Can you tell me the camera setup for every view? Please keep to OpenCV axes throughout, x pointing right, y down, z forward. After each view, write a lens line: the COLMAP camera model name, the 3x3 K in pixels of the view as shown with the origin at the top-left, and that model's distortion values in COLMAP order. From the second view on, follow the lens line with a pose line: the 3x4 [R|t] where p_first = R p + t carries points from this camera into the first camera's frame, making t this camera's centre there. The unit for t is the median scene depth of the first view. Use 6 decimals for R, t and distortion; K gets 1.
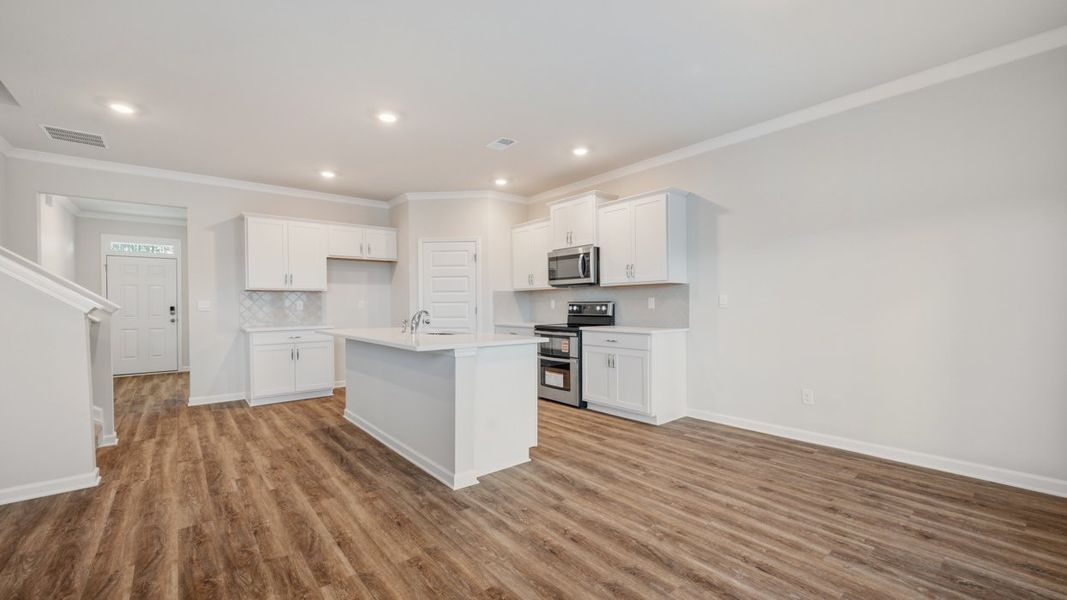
lens RADIAL K [[424.3, 0, 528.6], [0, 424.3, 312.8], [0, 0, 1]] dist [-0.004458, 0.002254]
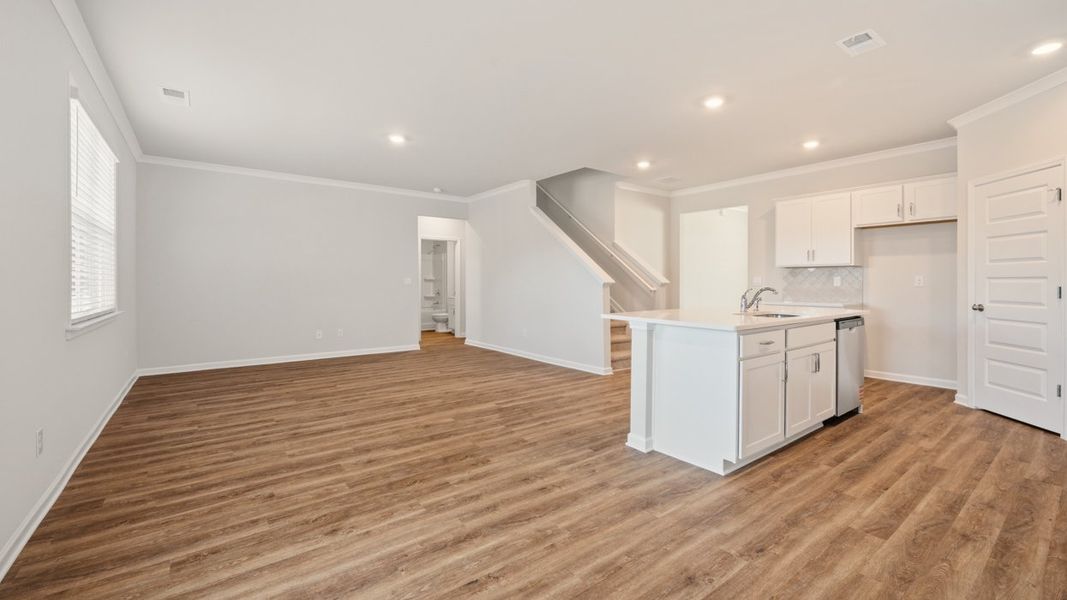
lens RADIAL K [[441.7, 0, 541.7], [0, 441.7, 283.7], [0, 0, 1]] dist [0.002242, -0.001561]
pose [[-0.024553, 0.010606, -0.999642, 0.687752], [-0.021281, 0.999712, 0.011130, -0.013928], [0.999472, 0.021547, -0.024320, 0.542855]]
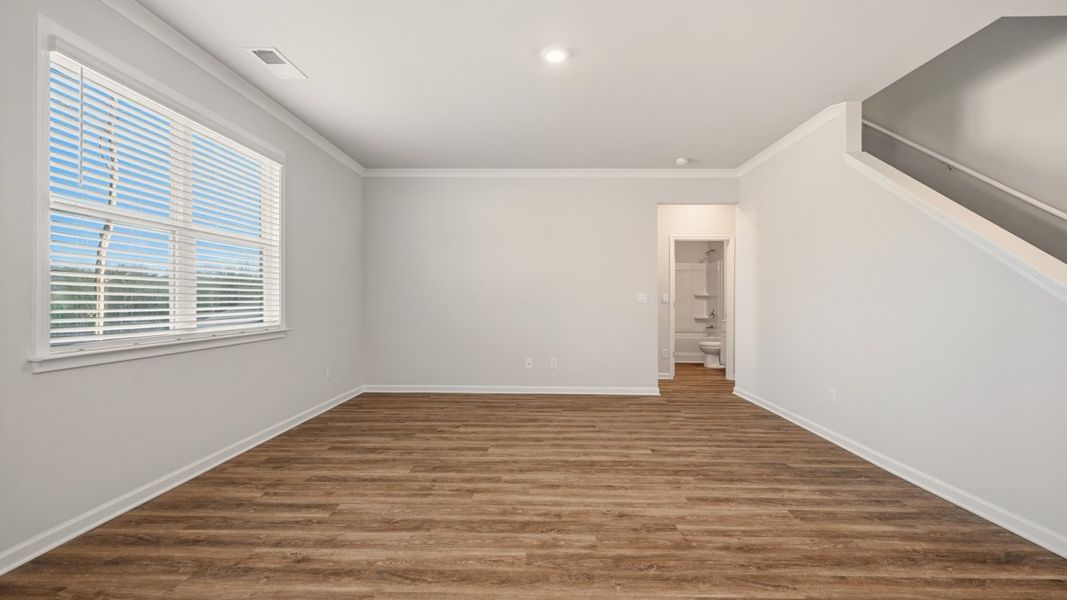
lens RADIAL K [[445.2, 0, 538.5], [0, 445.2, 302.8], [0, 0, 1]] dist [-0.002160, 0.001876]
pose [[-0.645320, 0.010085, -0.763846, 0.045862], [-0.016049, 0.999513, 0.026755, -0.006958], [0.763744, 0.029524, -0.644844, 0.562500]]
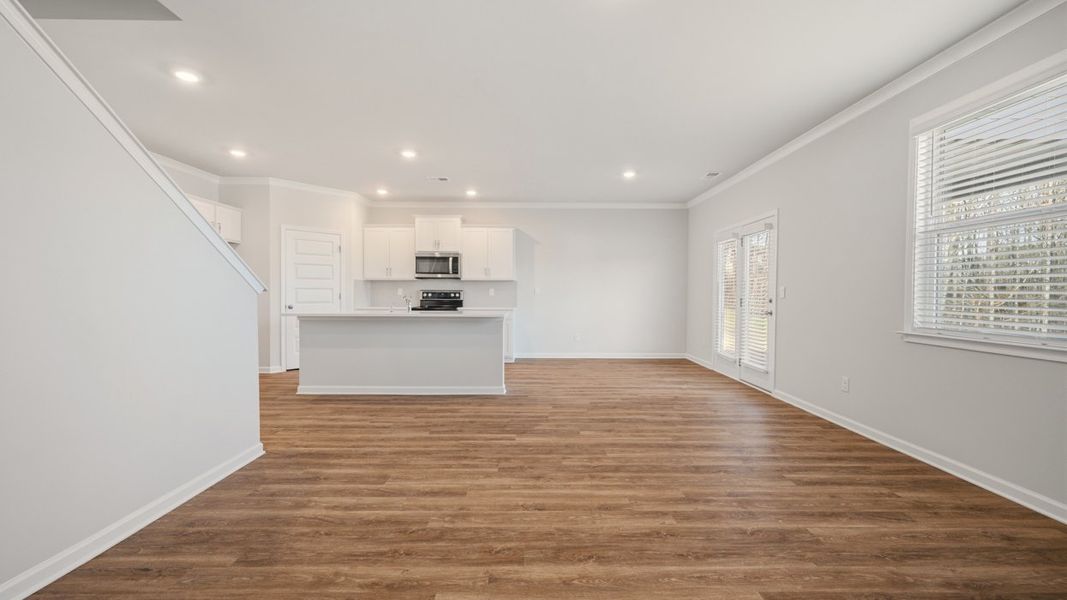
lens RADIAL K [[424.3, 0, 533.2], [0, 424.3, 299.8], [0, 0, 1]] dist [-0.004458, 0.002254]
pose [[0.632229, 0.000040, 0.774782, -1.017544], [0.005236, 0.999977, -0.004325, 0.017389], [-0.774764, 0.006792, 0.632214, -0.157249]]
